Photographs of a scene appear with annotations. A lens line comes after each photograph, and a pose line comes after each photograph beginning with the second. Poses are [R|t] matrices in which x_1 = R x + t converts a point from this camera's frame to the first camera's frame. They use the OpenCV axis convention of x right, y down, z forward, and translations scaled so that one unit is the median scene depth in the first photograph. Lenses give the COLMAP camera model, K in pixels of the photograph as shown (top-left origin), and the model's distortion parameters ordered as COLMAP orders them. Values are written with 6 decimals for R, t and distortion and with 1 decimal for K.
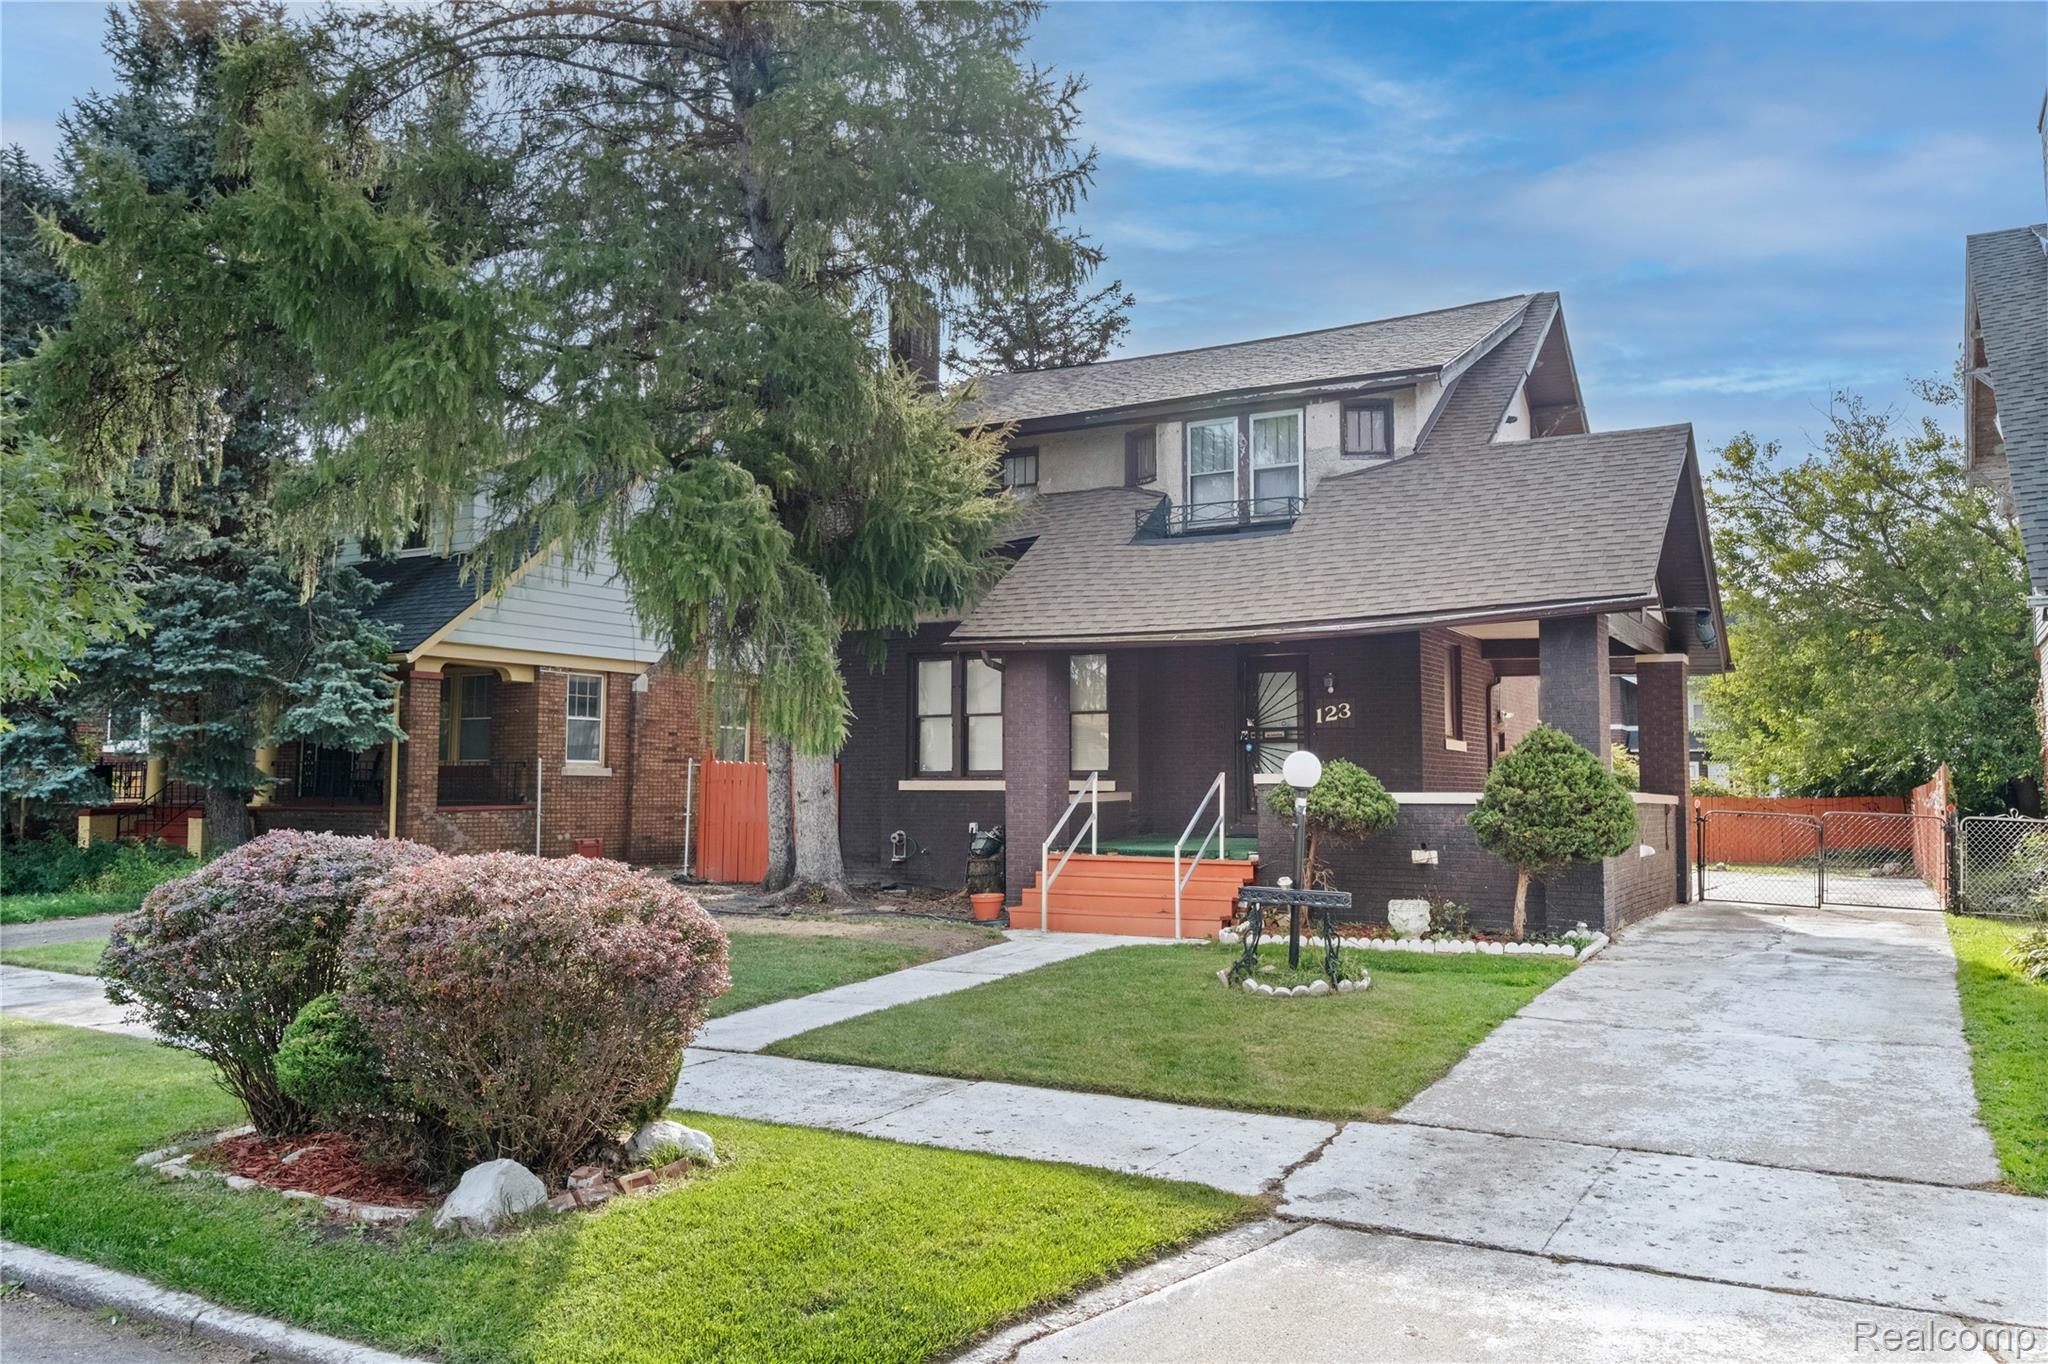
lens RADIAL K [[1542.2, 0, 1043.9], [0, 1542.2, 680.2], [0, 0, 1]] dist [0.005984, -0.002442]
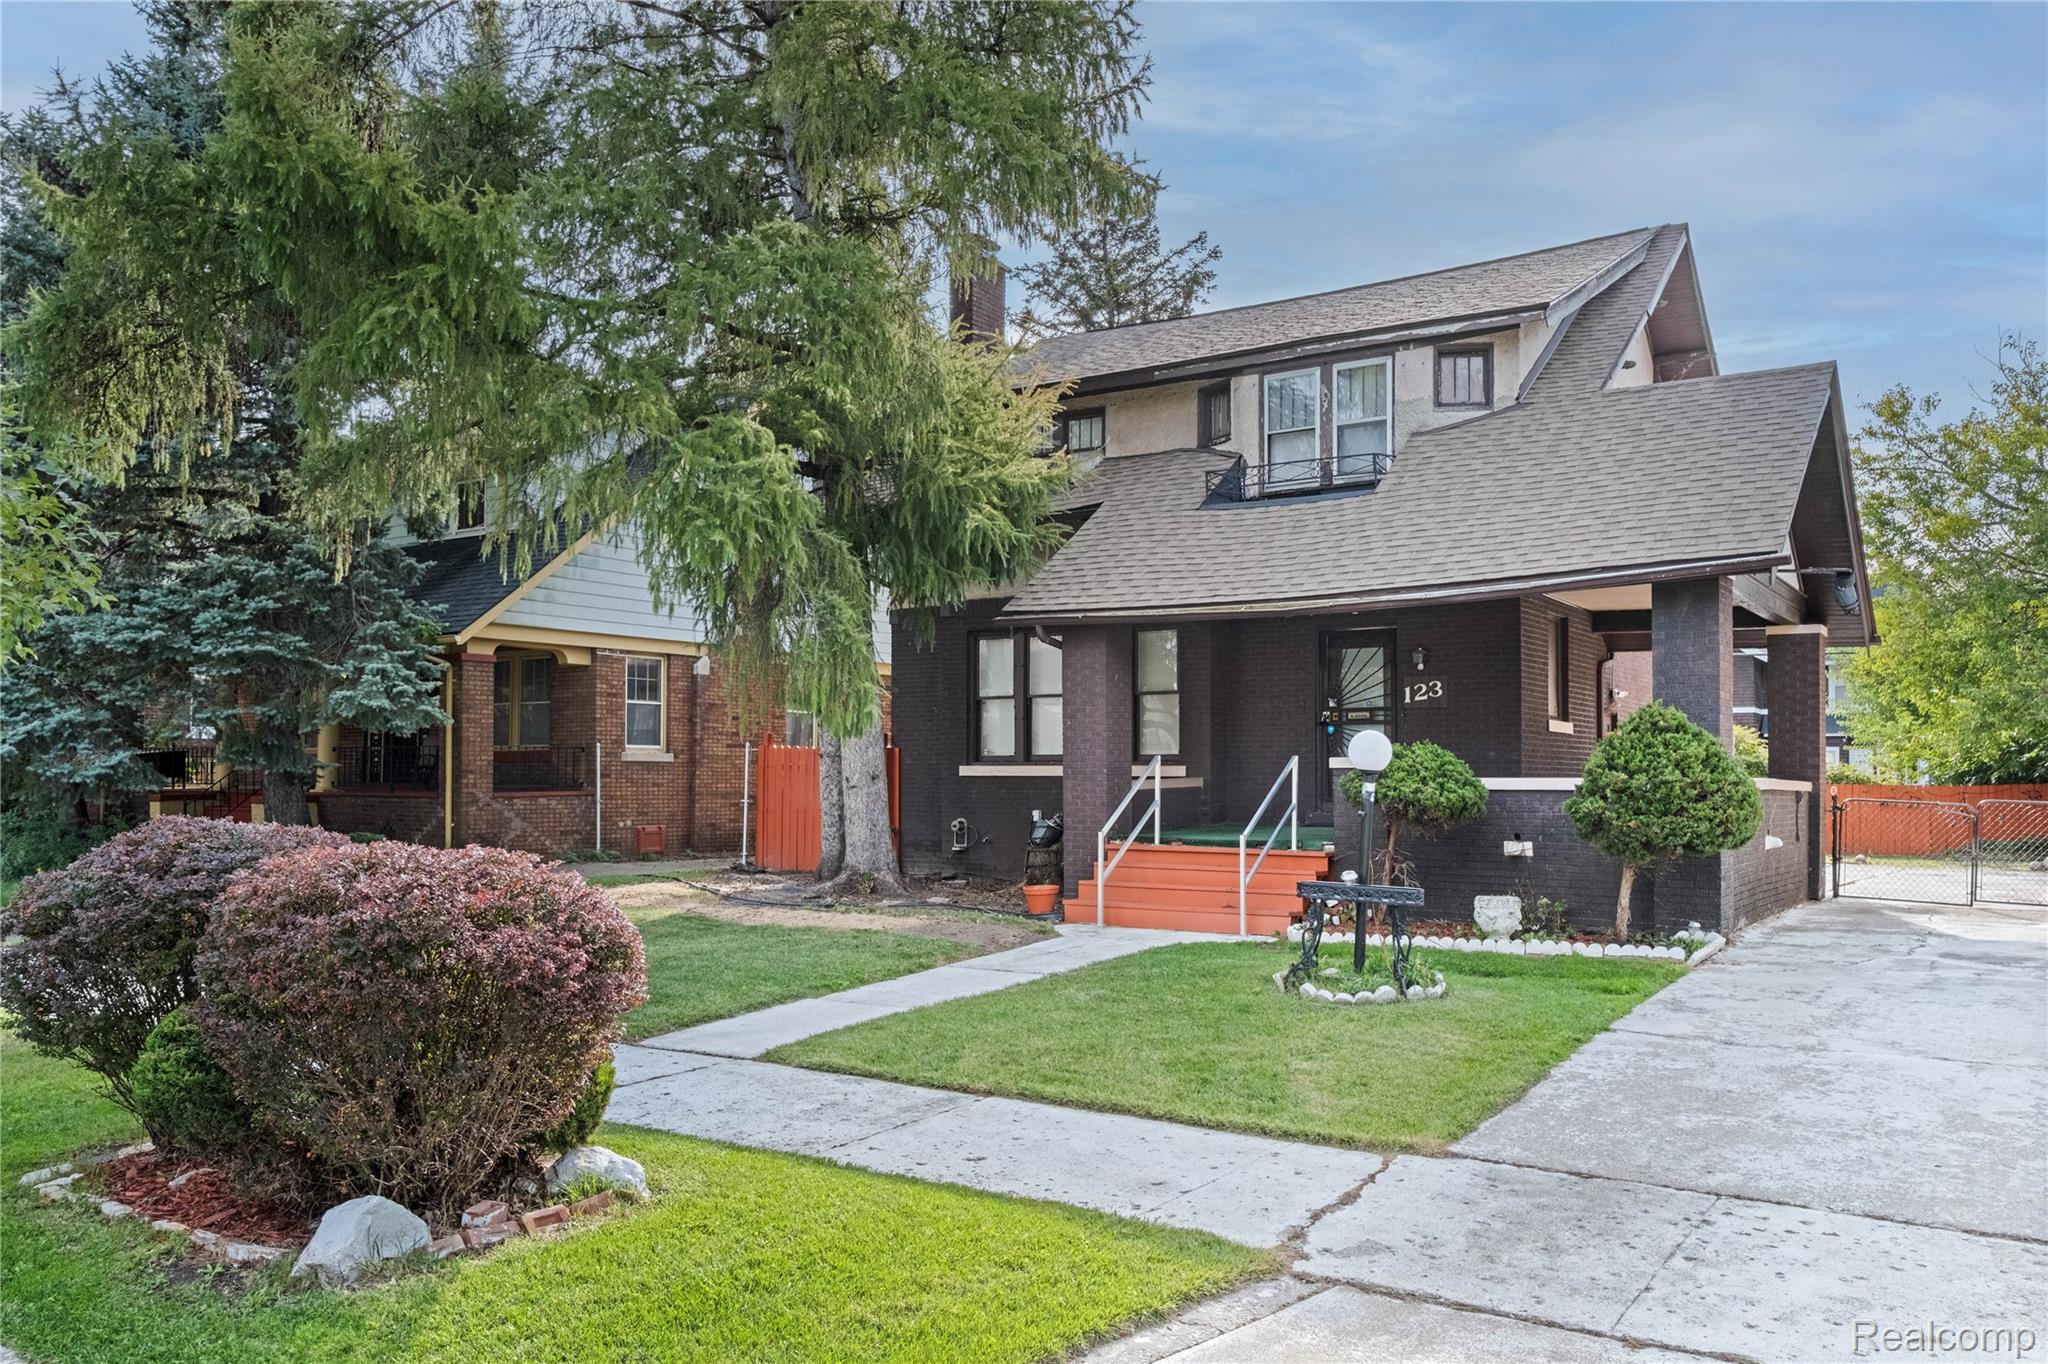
lens RADIAL K [[1565.1, 0, 1020.3], [0, 1565.1, 754.1], [0, 0, 1]] dist [0.007822, -0.007171]
pose [[0.996685, -0.000911, -0.081355, 0.028770], [0.005461, 0.998431, 0.055723, 0.005949], [0.081177, -0.055982, 0.995126, 0.060581]]
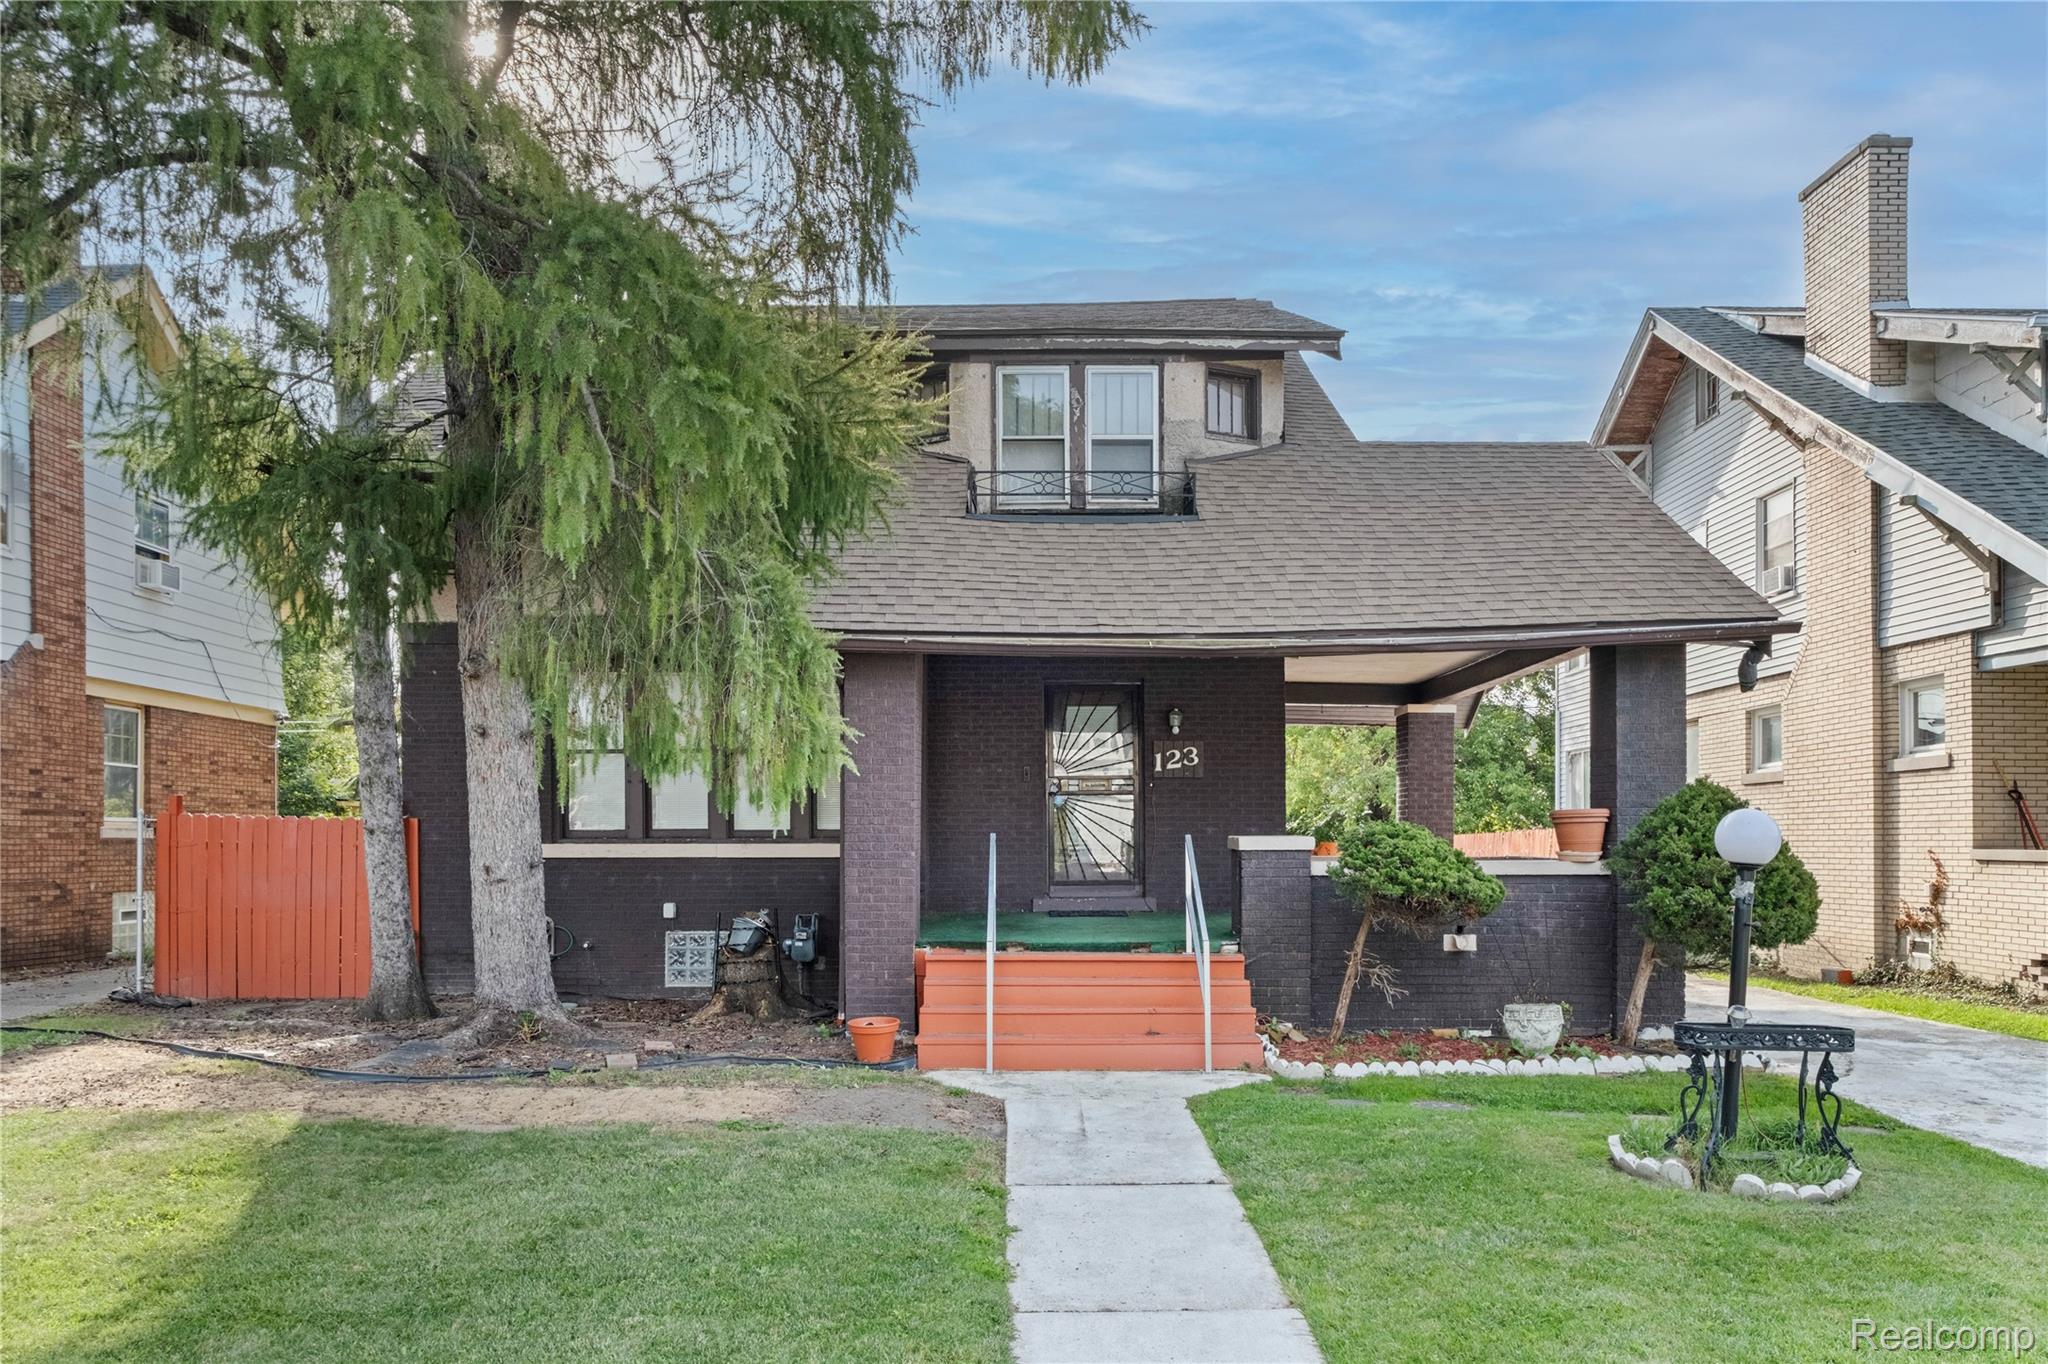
lens RADIAL K [[1393.7, 0, 1022.2], [0, 1393.7, 849.2], [0, 0, 1]] dist [0.001086, -0.004429]
pose [[0.876017, -0.007279, 0.482225, -0.273617], [-0.030355, 0.997071, 0.070194, 0.022952], [-0.481324, -0.076129, 0.873231, 0.468668]]
